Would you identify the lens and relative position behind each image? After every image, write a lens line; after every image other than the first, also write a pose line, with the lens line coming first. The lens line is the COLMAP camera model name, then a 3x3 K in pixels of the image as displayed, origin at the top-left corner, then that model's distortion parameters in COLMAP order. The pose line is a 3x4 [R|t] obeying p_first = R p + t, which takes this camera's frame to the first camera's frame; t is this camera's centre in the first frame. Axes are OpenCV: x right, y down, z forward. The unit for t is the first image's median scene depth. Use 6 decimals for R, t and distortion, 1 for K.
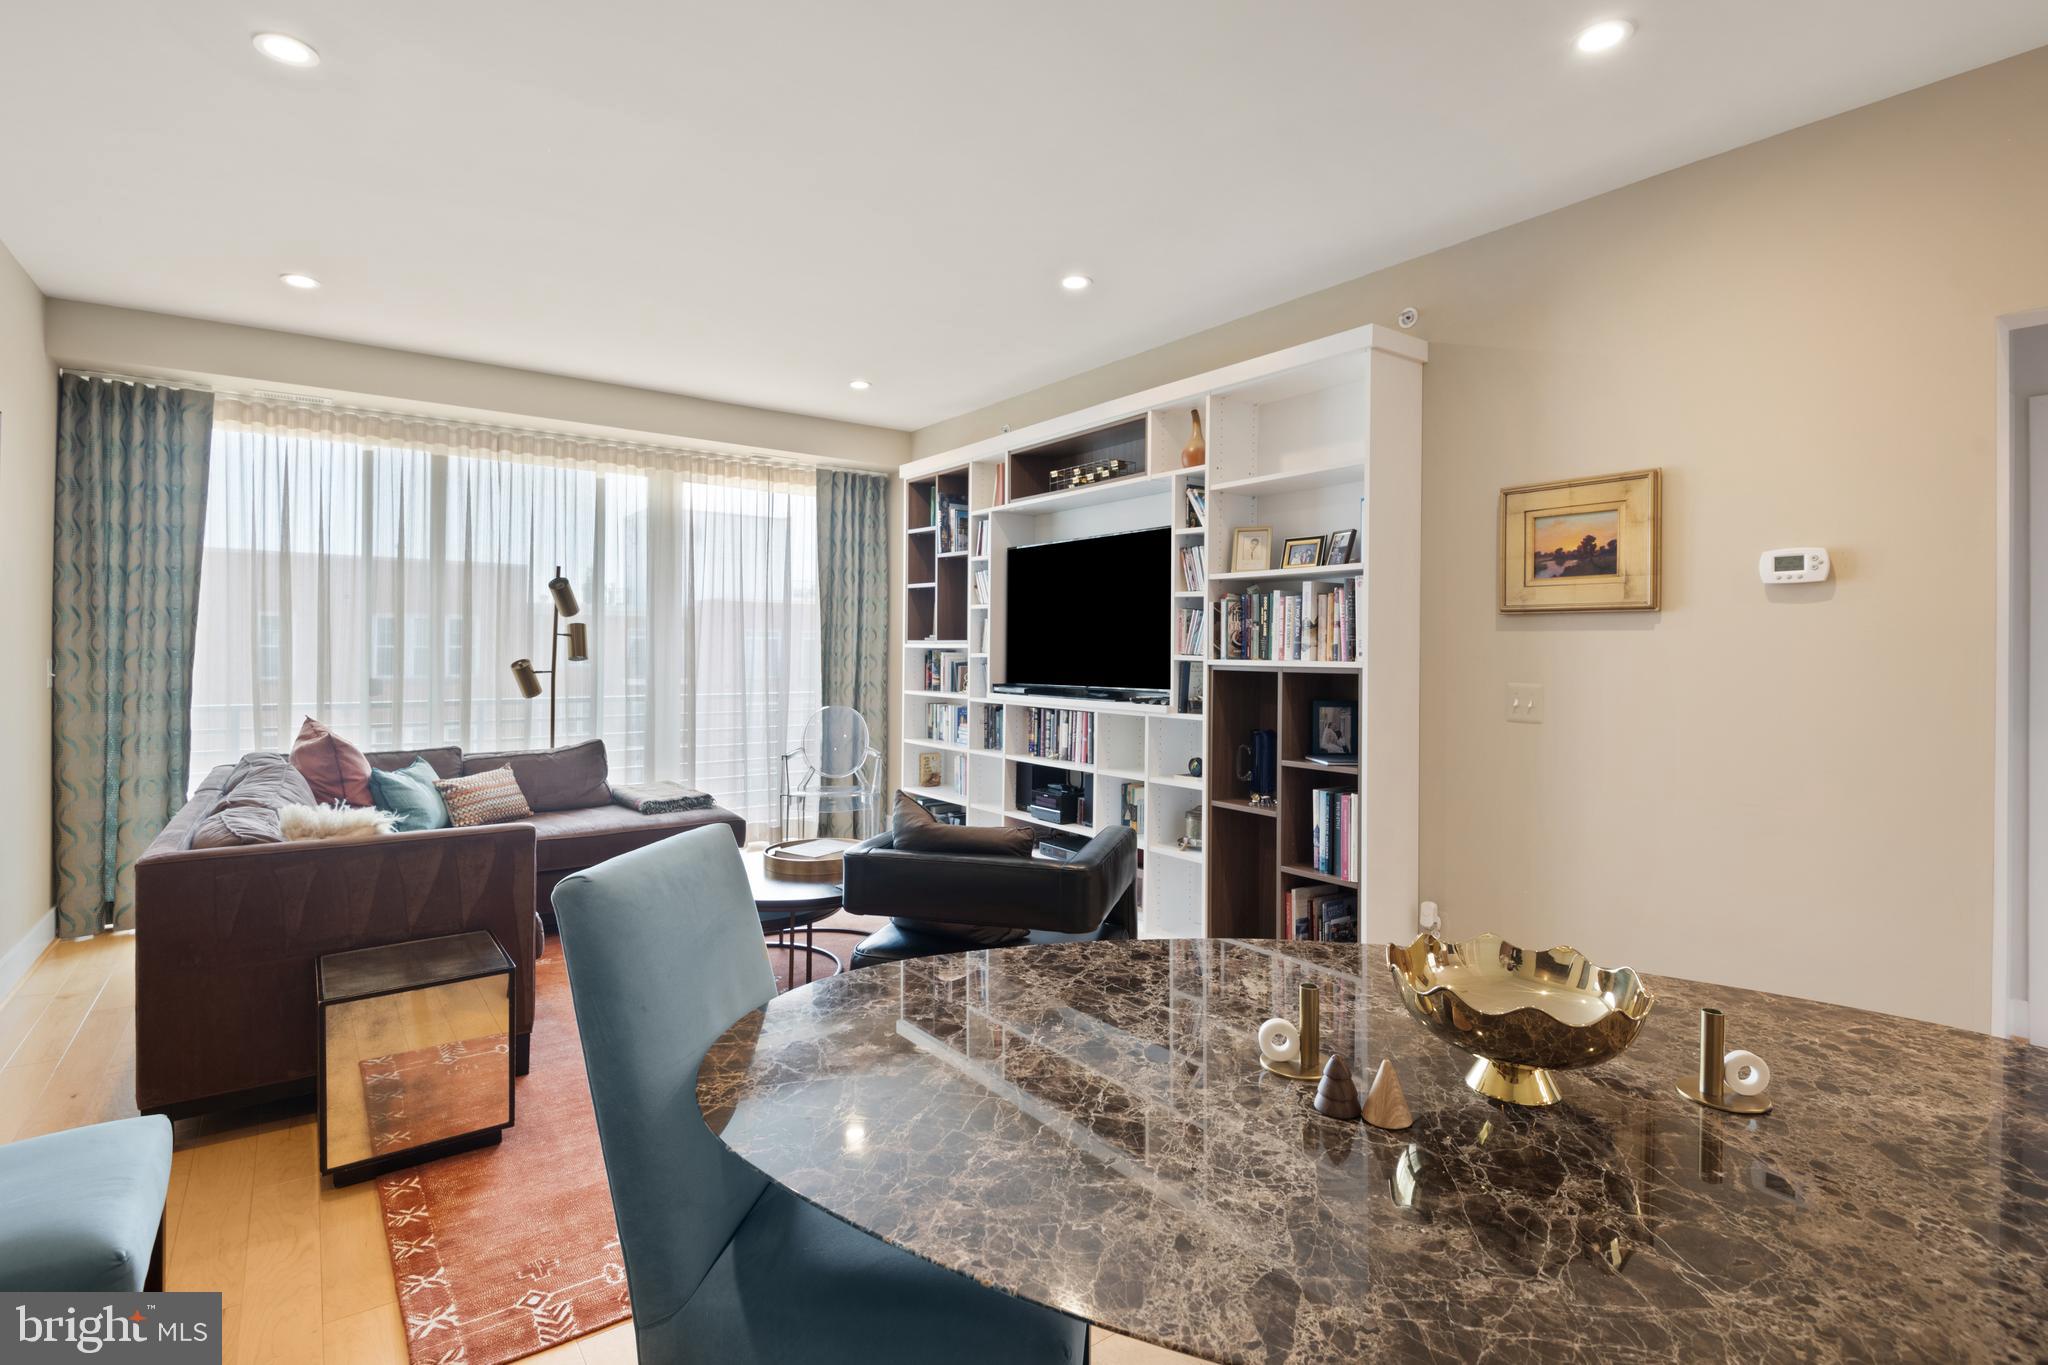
lens RADIAL K [[955.4, 0, 1004.9], [0, 955.4, 664.4], [0, 0, 1]] dist [0.011681, -0.013485]
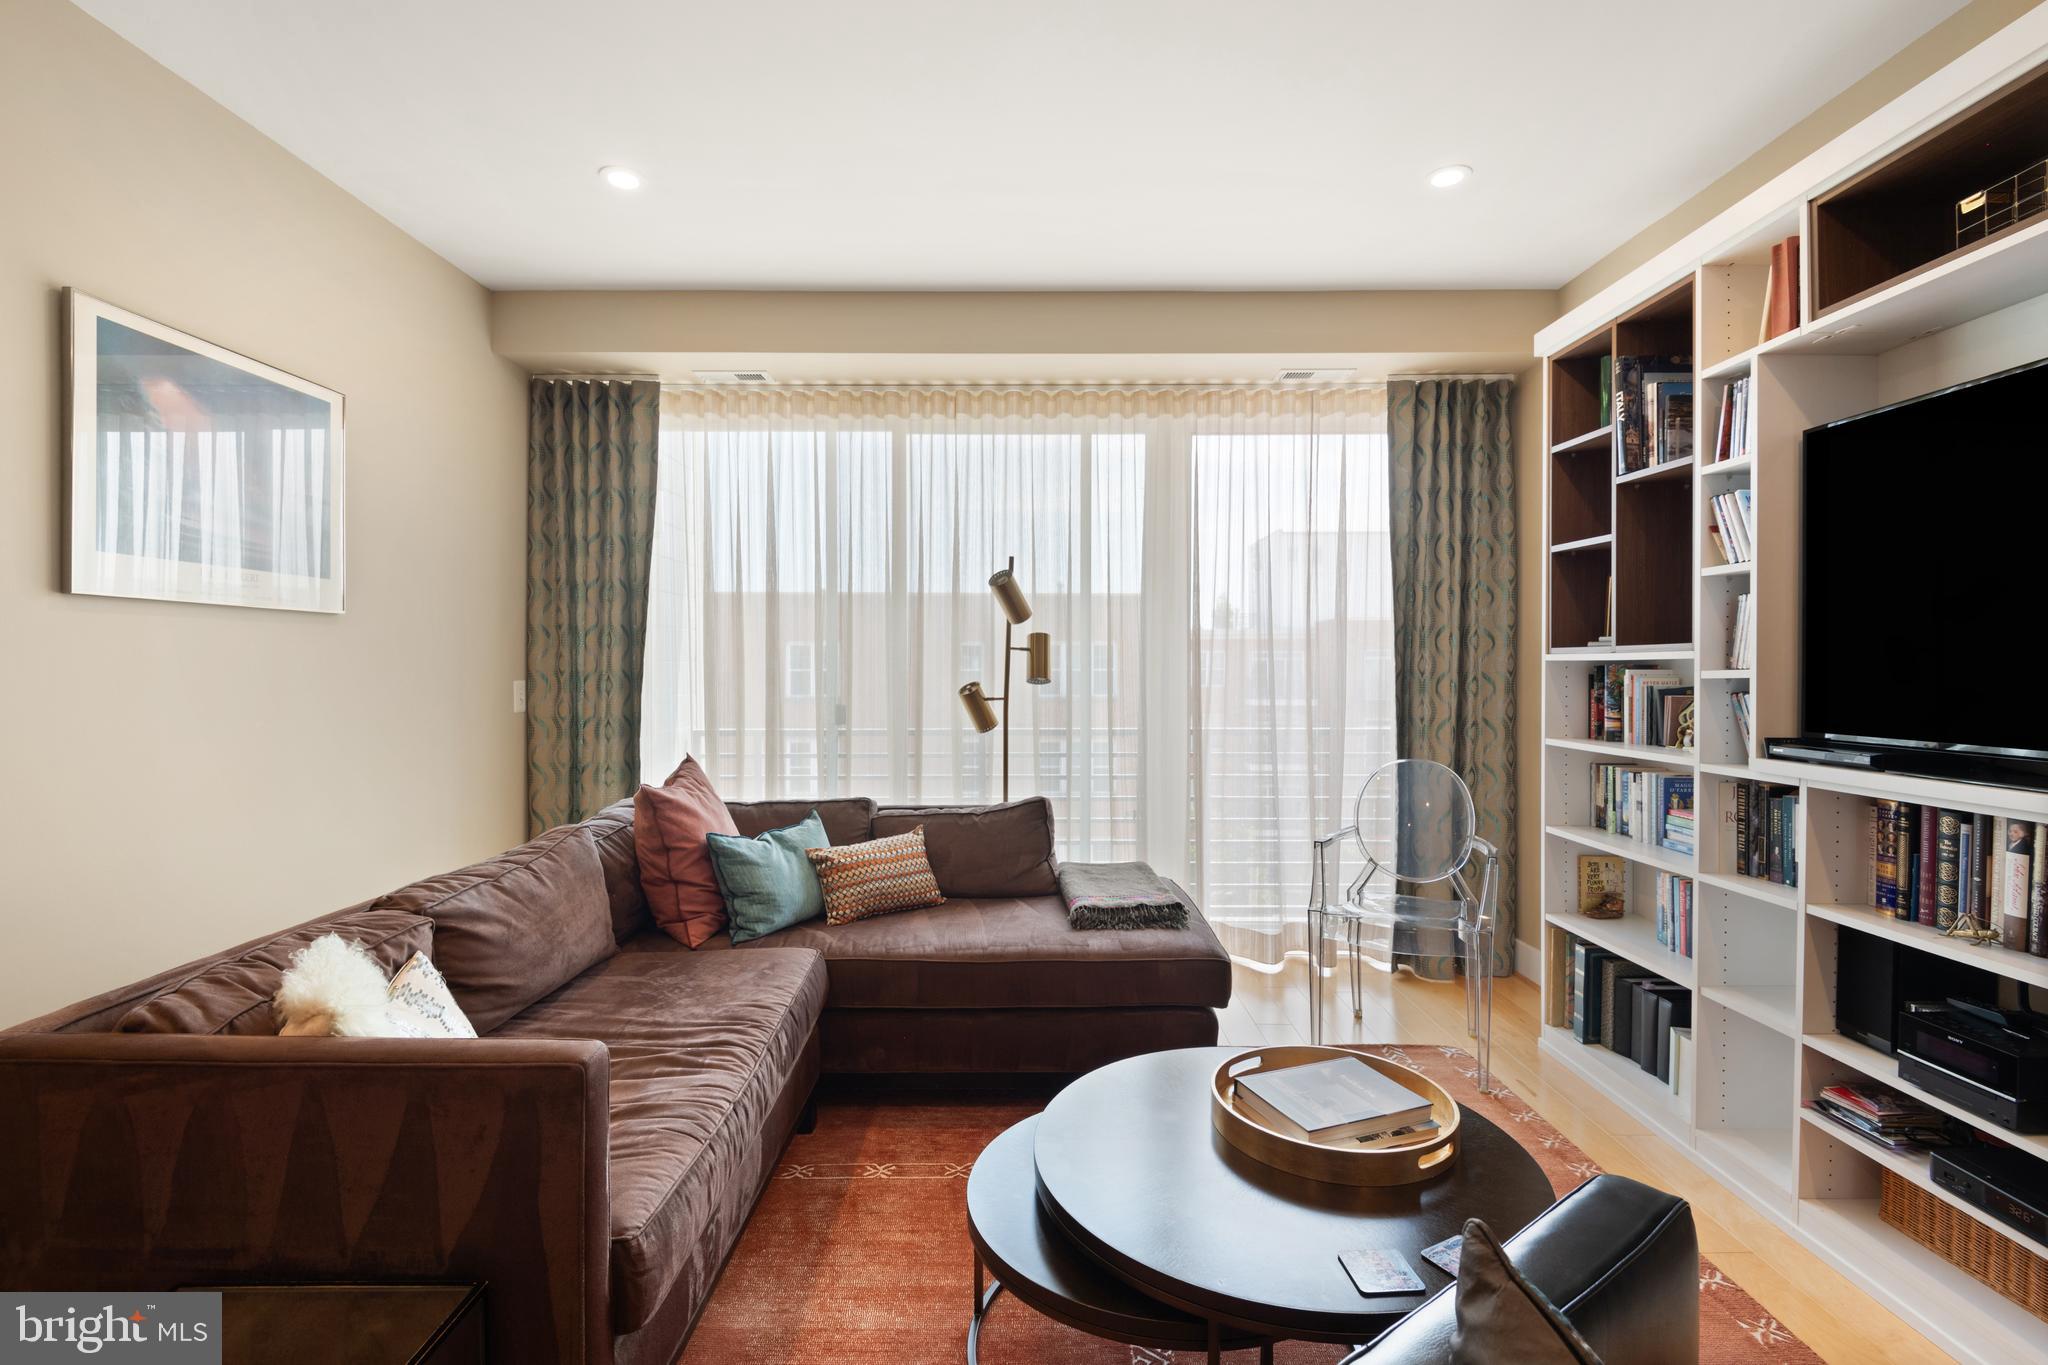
lens RADIAL K [[949.3, 0, 1021.5], [0, 949.3, 670.8], [0, 0, 1]] dist [0.013023, -0.014004]
pose [[0.815596, -0.005544, -0.578596, -0.037149], [-0.002800, 0.999905, -0.013528, -0.003942], [0.578615, 0.012654, 0.815502, 0.414921]]
